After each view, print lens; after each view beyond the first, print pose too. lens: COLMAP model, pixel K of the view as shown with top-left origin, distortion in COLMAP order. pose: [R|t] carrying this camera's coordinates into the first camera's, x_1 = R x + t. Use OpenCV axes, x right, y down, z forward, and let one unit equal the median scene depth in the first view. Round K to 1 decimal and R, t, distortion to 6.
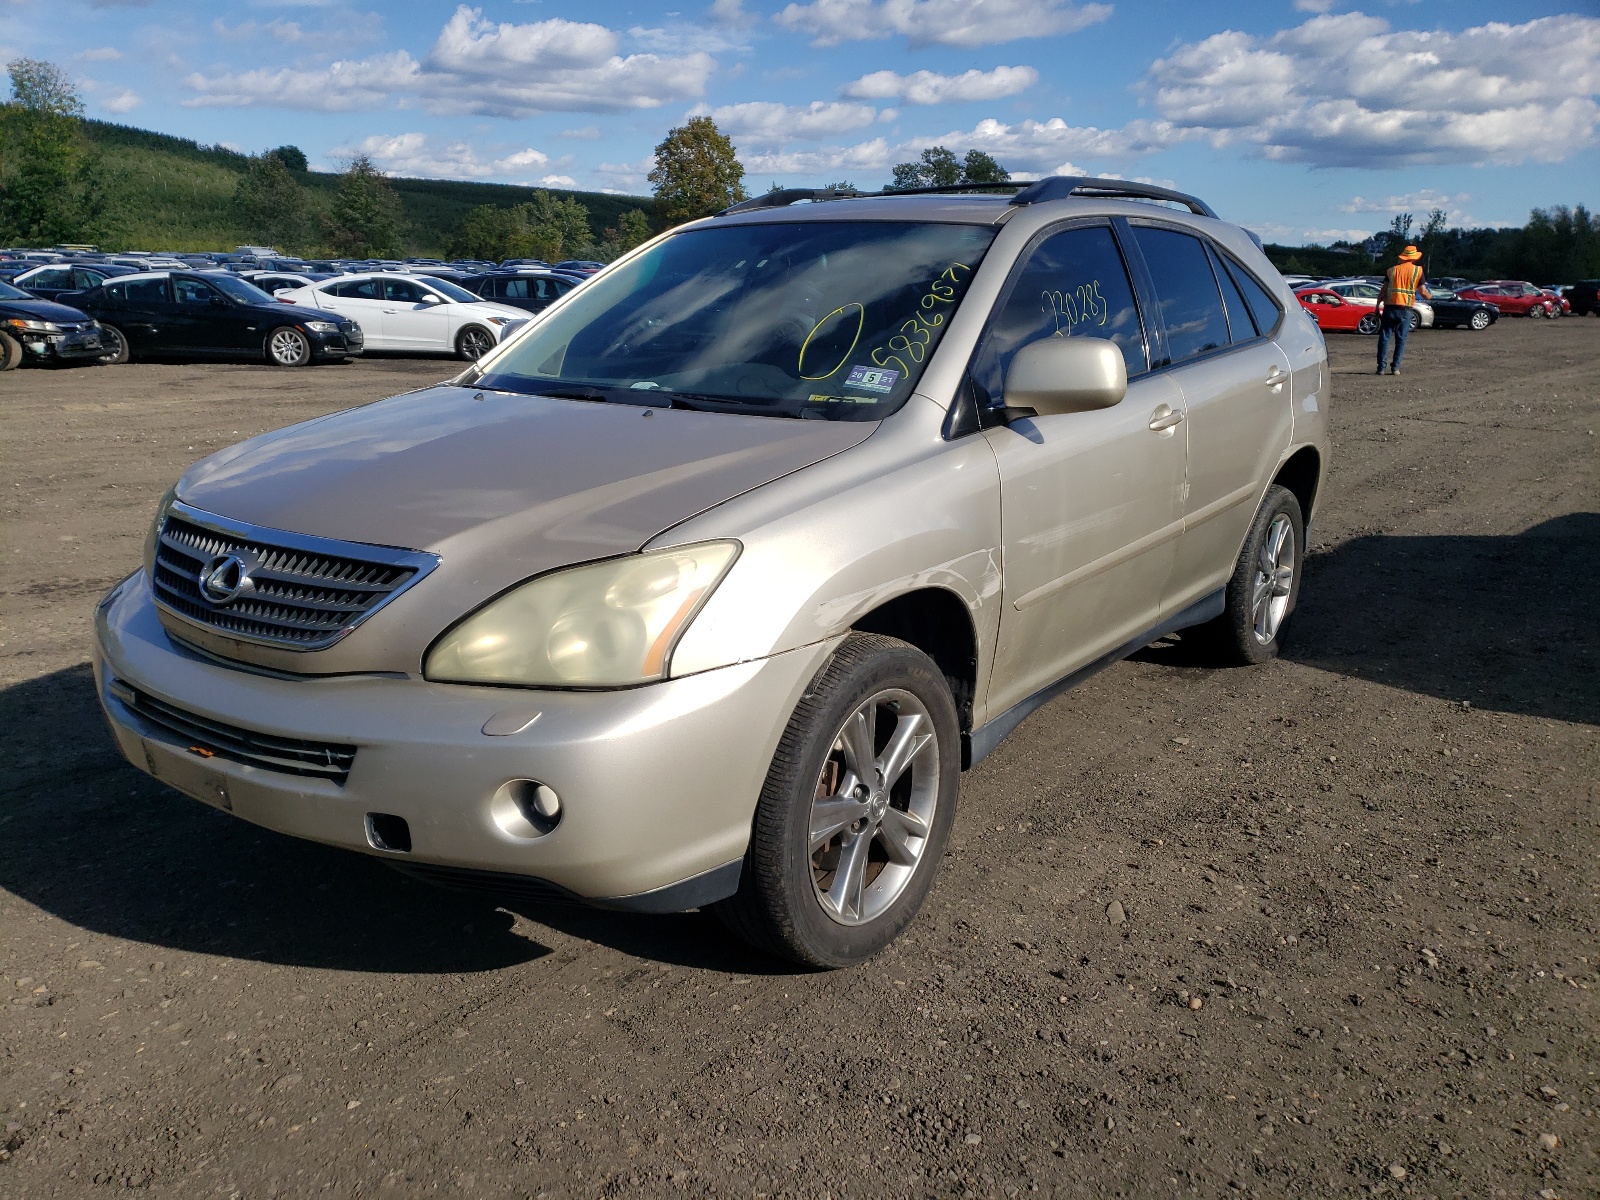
lens RADIAL K [[1224.8, 0, 800.0], [0, 1224.8, 603.4], [0, 0, 1]] dist [0.051591, -0.002383]
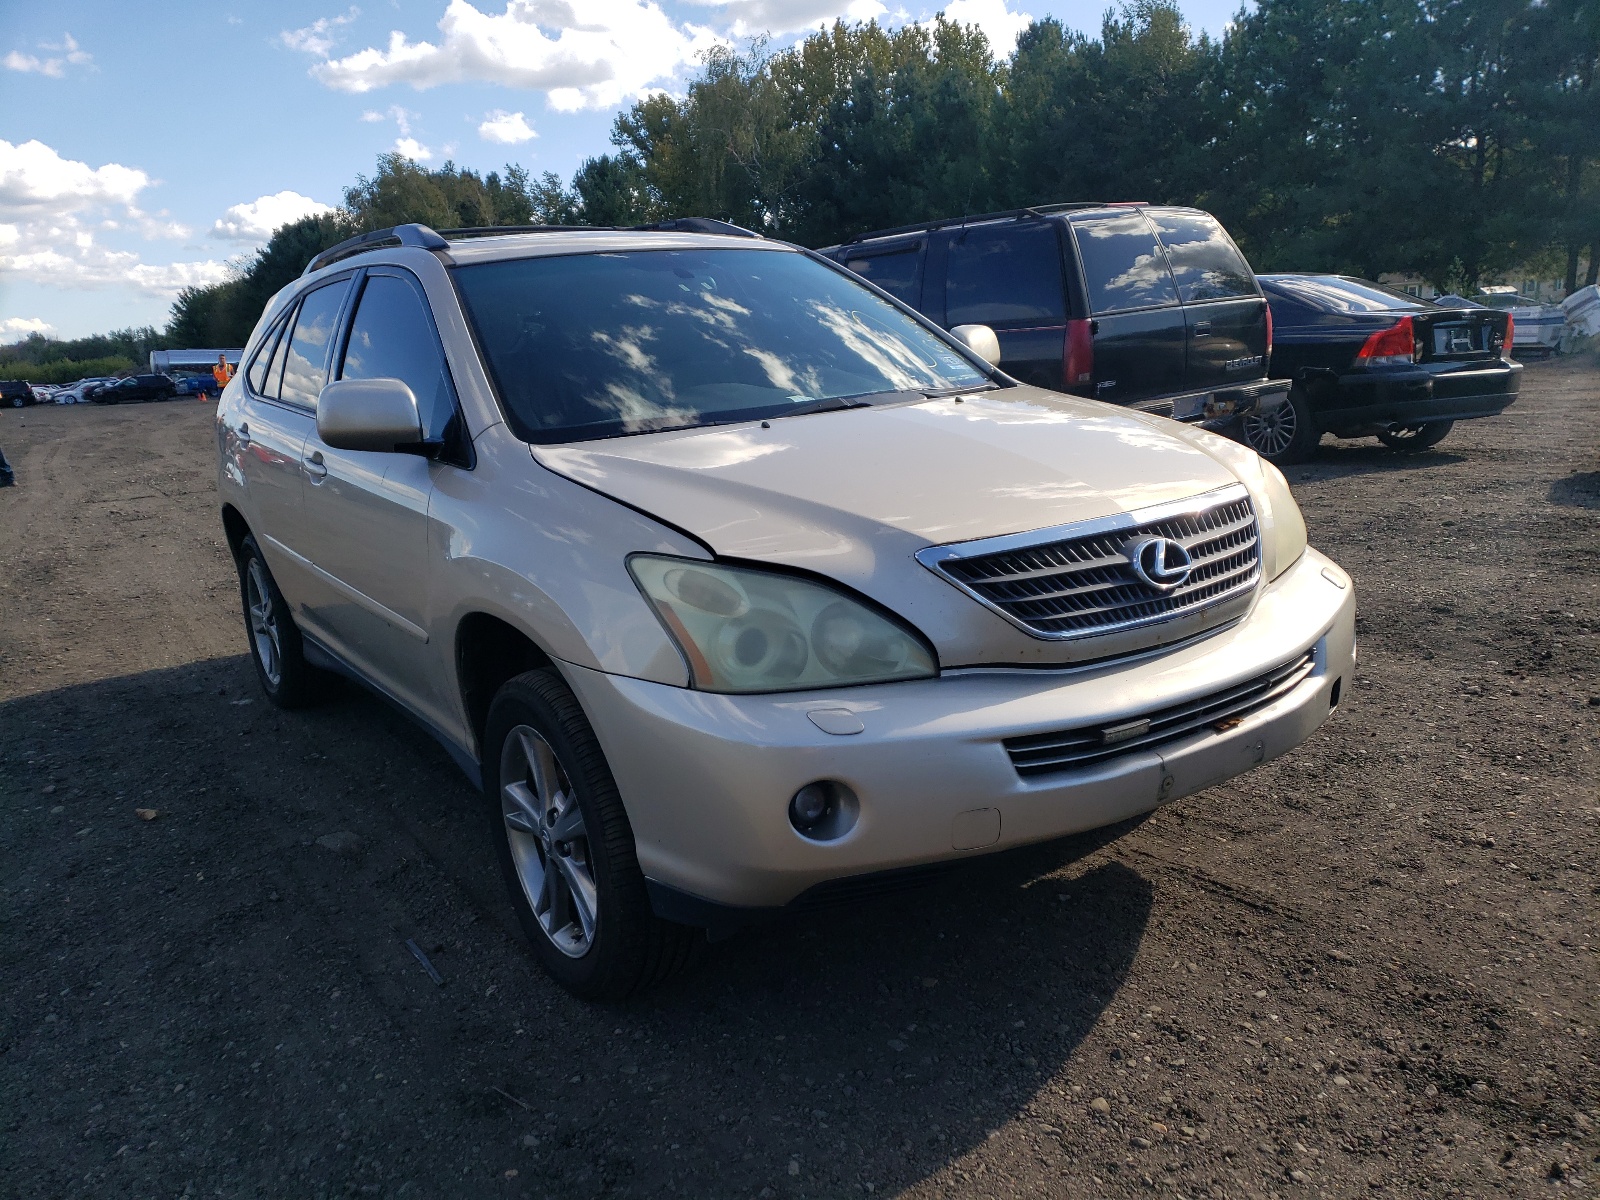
lens RADIAL K [[1224.8, 0, 798.2], [0, 1224.8, 599.3], [0, 0, 1]] dist [0.051591, -0.002383]
pose [[0.327283, -0.242826, 0.913193, -1.505226], [0.315141, 0.939137, 0.136780, -0.227399], [-0.890827, 0.243019, 0.383888, 0.906293]]
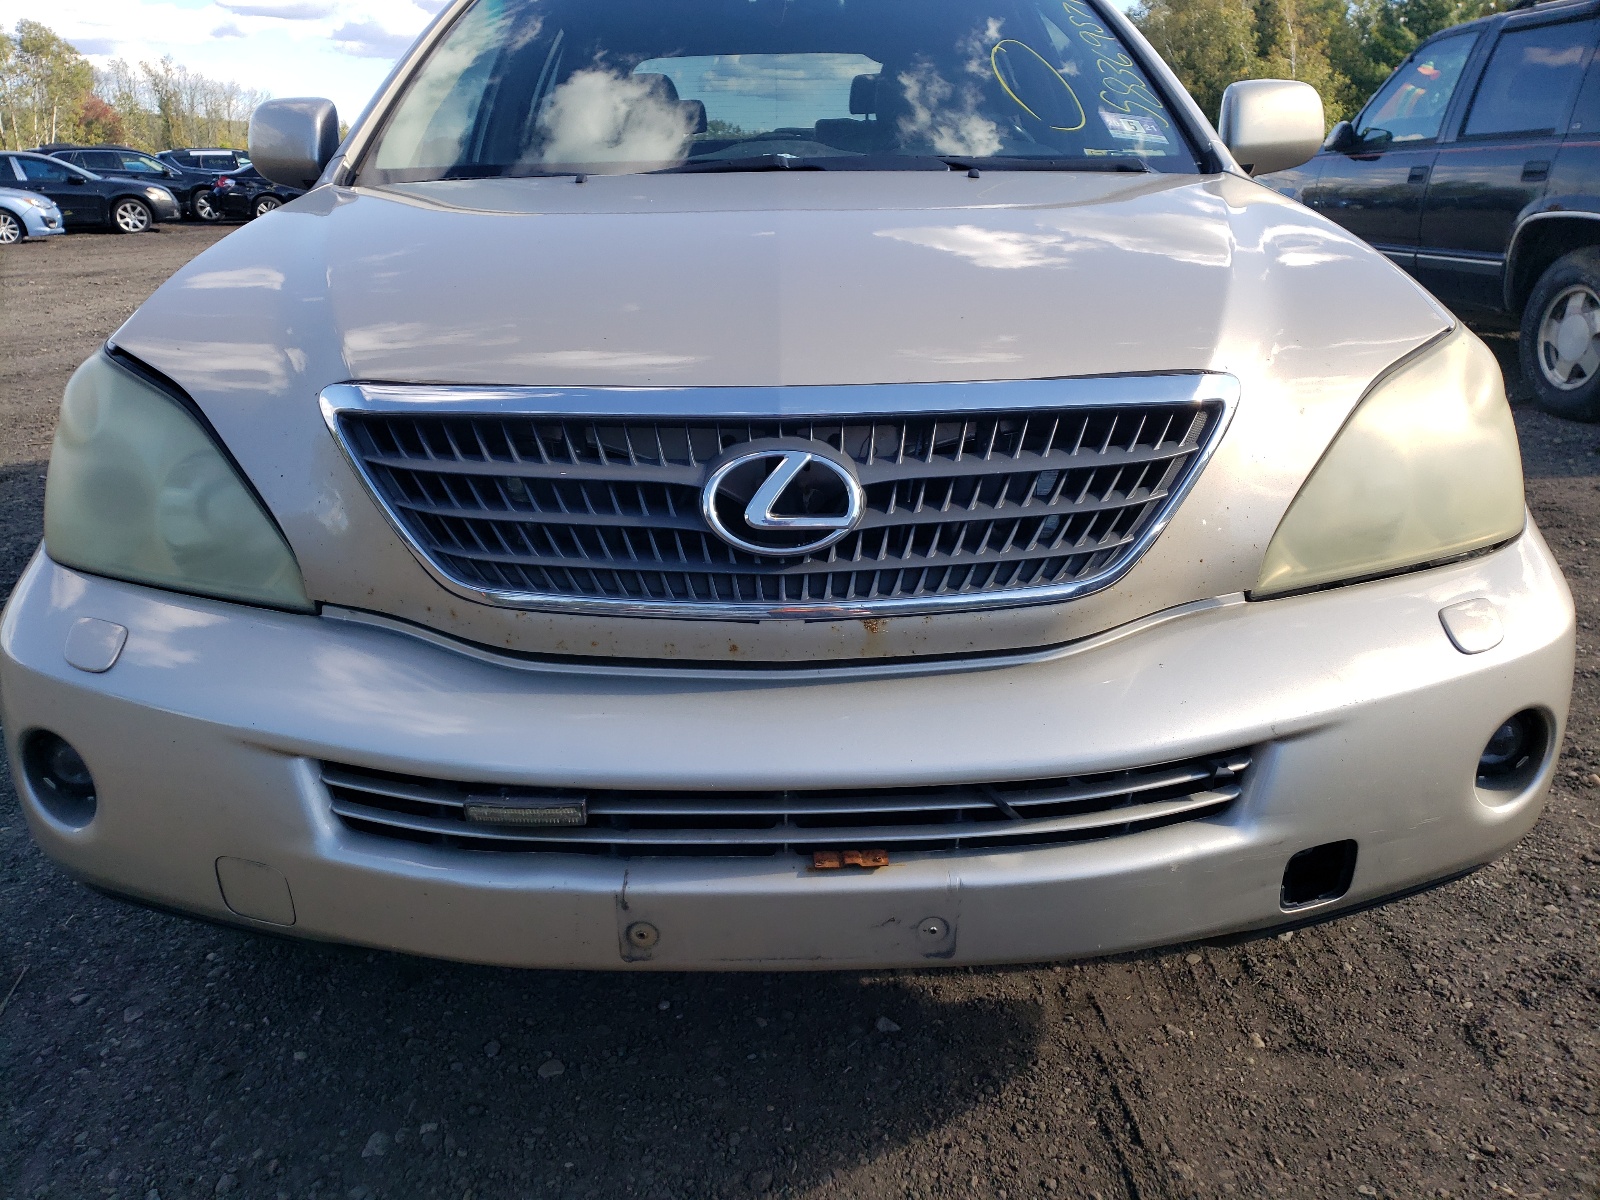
lens RADIAL K [[1224.8, 0, 799.9], [0, 1224.8, 599.4], [0, 0, 1]] dist [0.051591, -0.002383]
pose [[0.800266, -0.214942, 0.559799, -0.745119], [0.174374, 0.976622, 0.125709, -0.043574], [-0.573732, -0.002986, 0.819037, 0.624252]]
